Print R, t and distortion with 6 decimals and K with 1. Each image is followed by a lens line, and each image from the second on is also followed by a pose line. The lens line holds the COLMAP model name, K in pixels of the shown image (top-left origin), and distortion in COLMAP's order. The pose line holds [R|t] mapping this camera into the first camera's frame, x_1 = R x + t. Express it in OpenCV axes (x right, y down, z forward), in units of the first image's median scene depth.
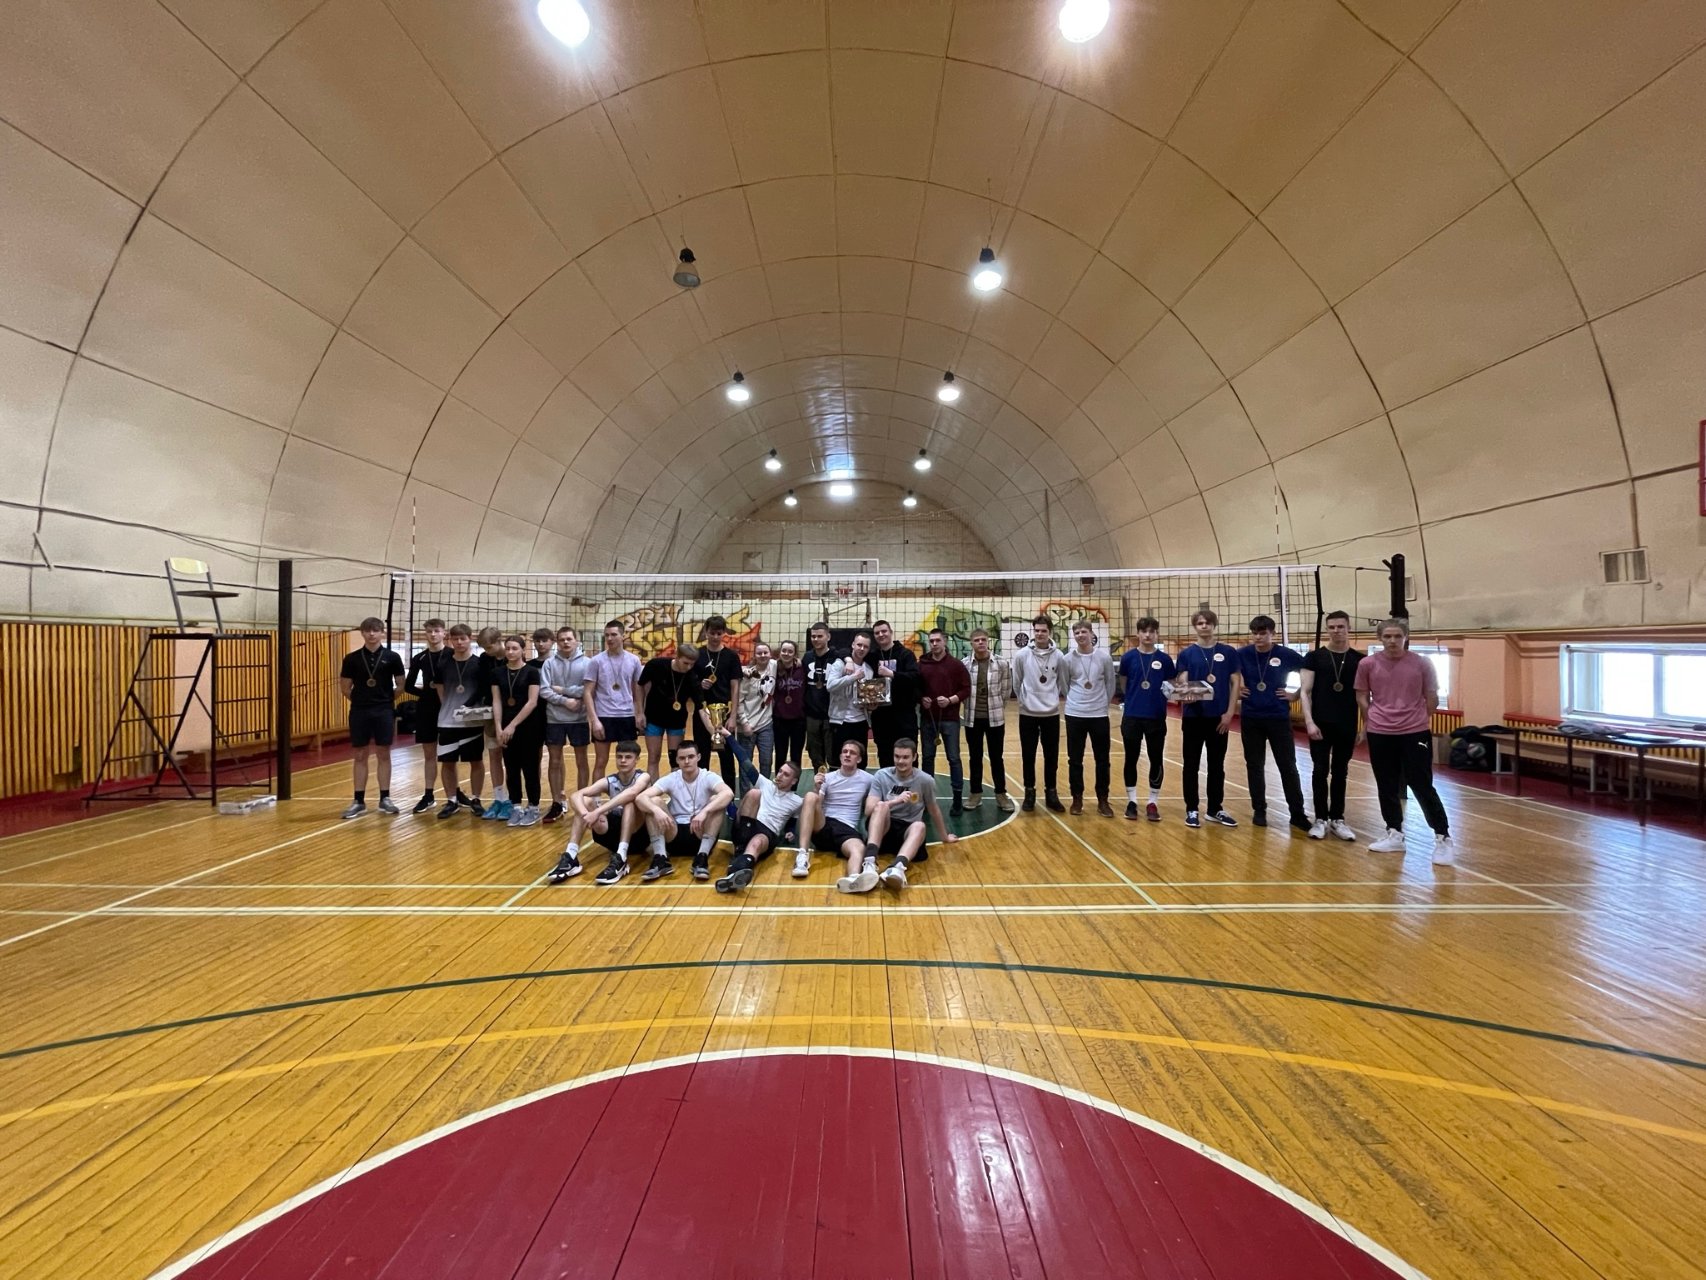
lens RADIAL K [[684.2, 0, 854.0], [0, 684.2, 643.6], [0, 0, 1]] dist [0.000321, -0.000097]
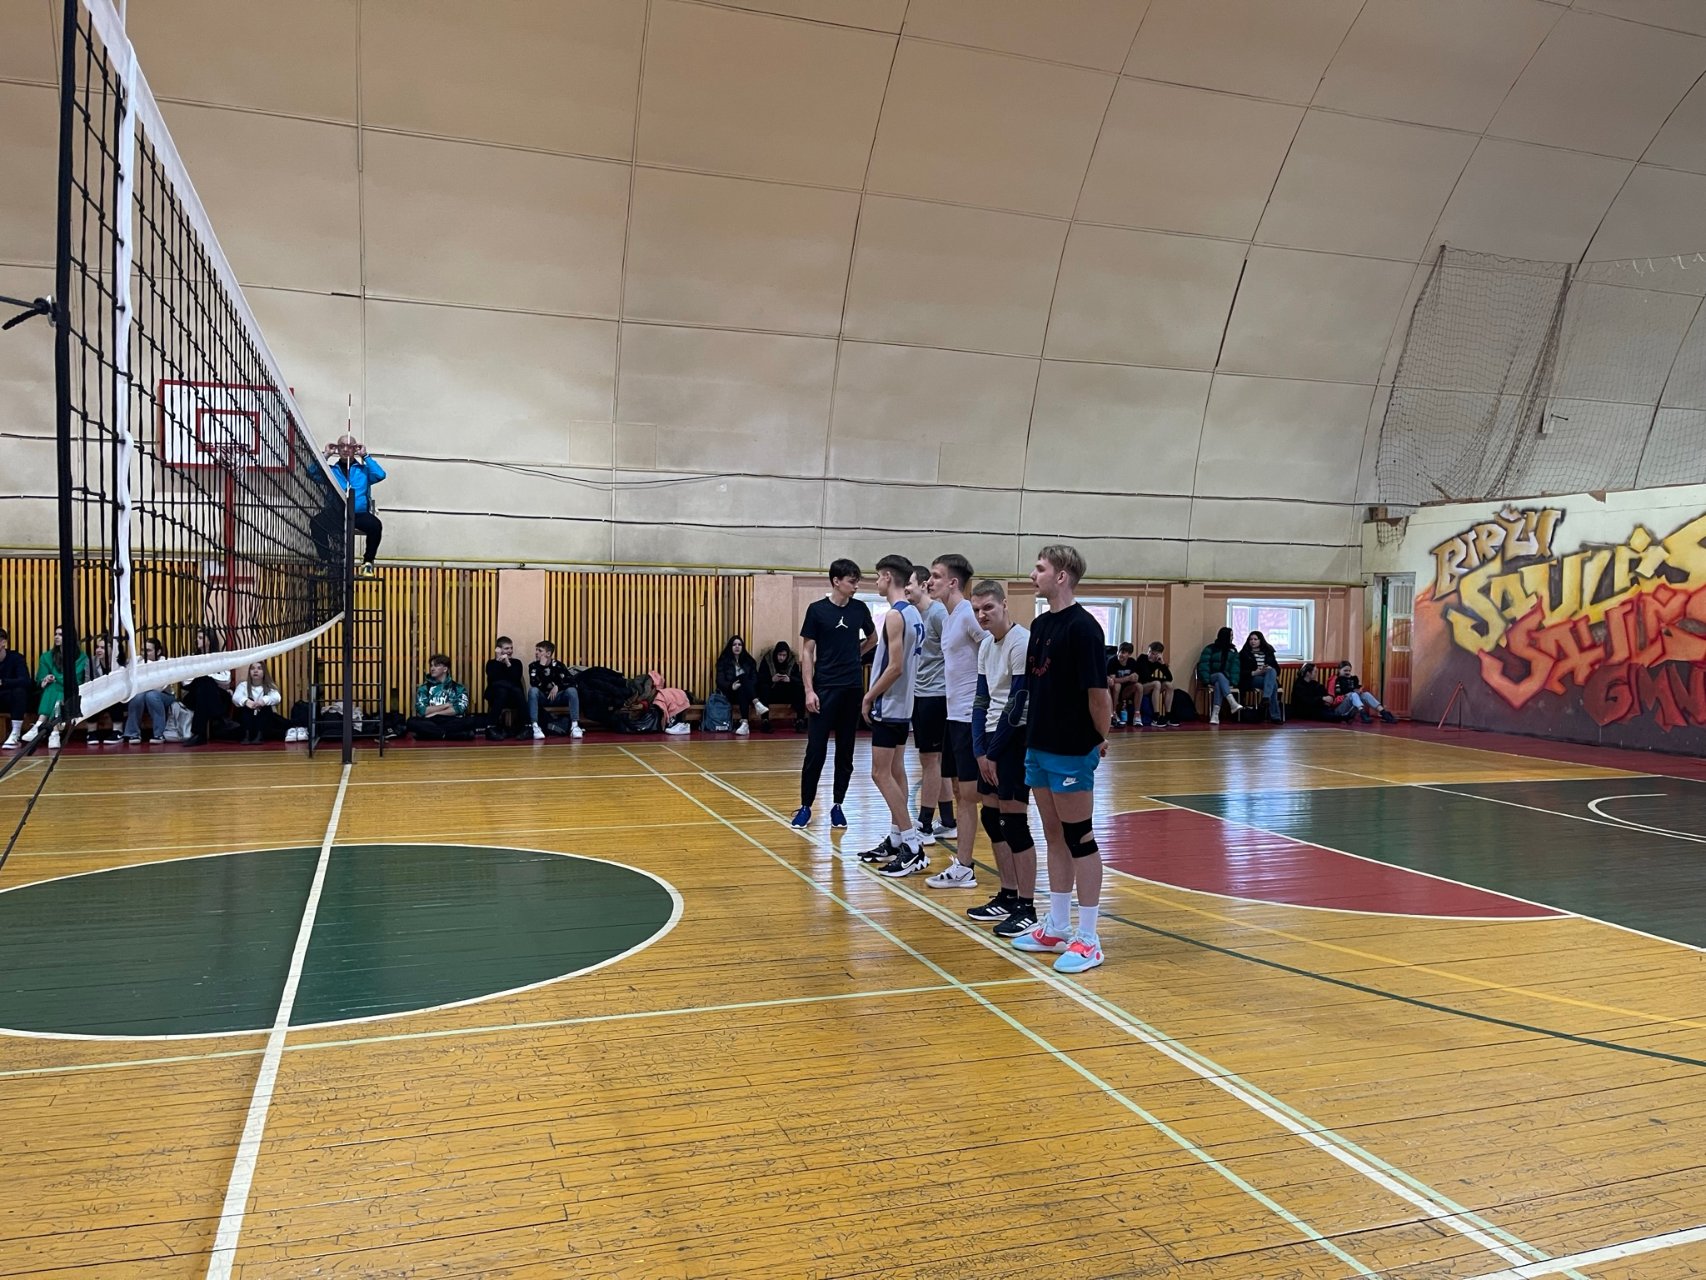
lens RADIAL K [[1293.9, 0, 852.7], [0, 1293.9, 637.7], [0, 0, 1]] dist [0.061982, -0.074618]
pose [[0.340589, 0.038744, -0.939414, 0.324003], [-0.017238, 0.999240, 0.034961, -0.000783], [0.940054, 0.004286, 0.340998, 0.355137]]
